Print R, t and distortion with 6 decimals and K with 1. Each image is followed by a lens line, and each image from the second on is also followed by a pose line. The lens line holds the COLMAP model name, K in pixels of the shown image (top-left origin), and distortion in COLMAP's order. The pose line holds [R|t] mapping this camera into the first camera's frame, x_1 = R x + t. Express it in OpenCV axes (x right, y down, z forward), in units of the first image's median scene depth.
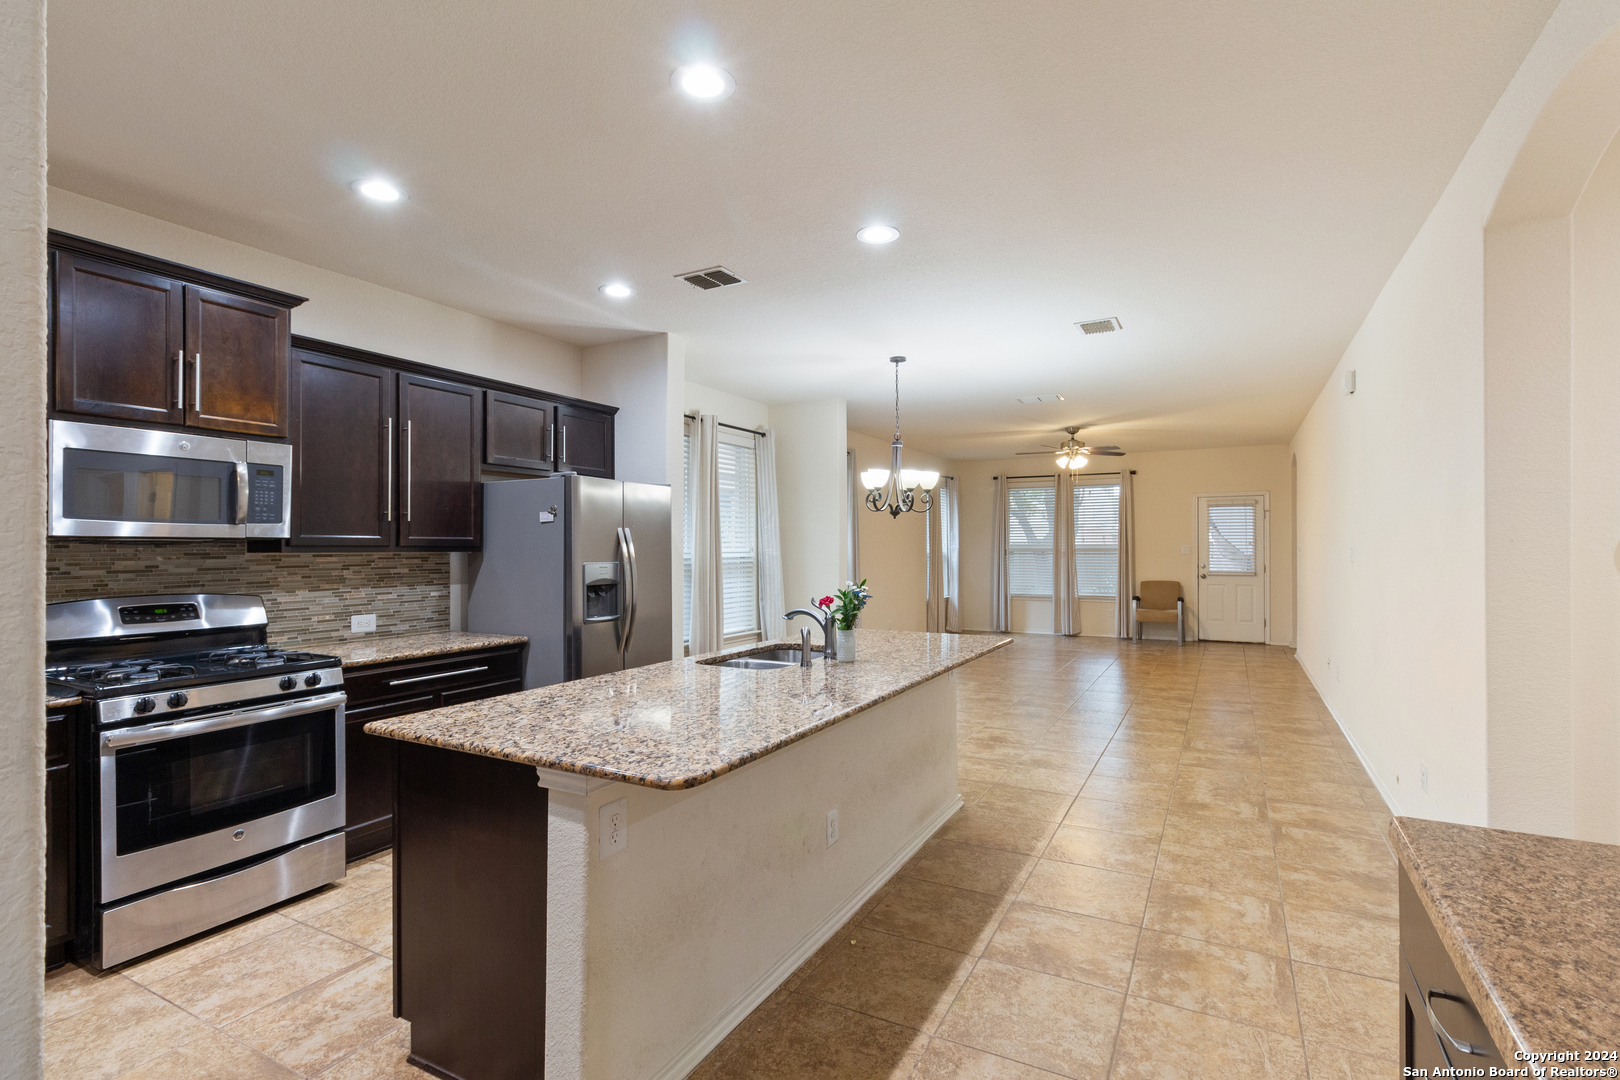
lens RADIAL K [[777.7, 0, 815.3], [0, 777.7, 550.3], [0, 0, 1]] dist [0.014777, -0.001777]
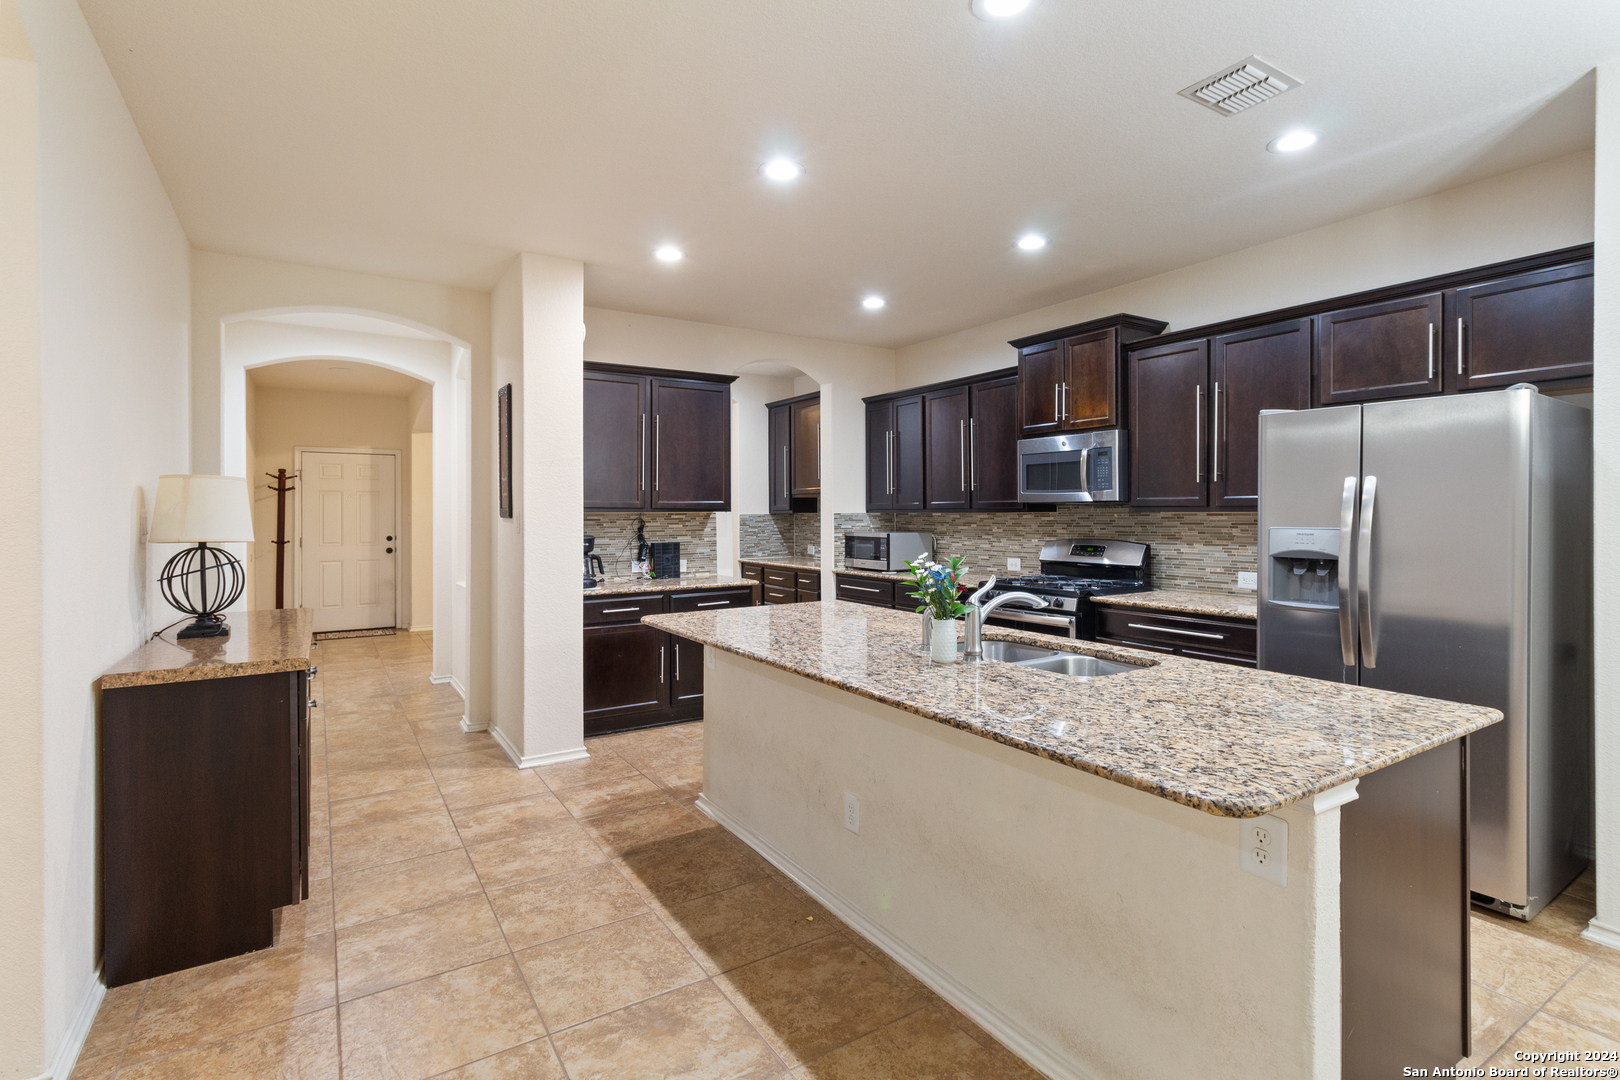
lens RADIAL K [[777.7, 0, 820.7], [0, 777.7, 513.0], [0, 0, 1]] dist [0.014777, -0.001777]
pose [[-0.486924, 0.006656, -0.873419, 0.512212], [0.000818, 0.999974, 0.007164, -0.003110], [0.873444, 0.002774, -0.486917, 0.861545]]
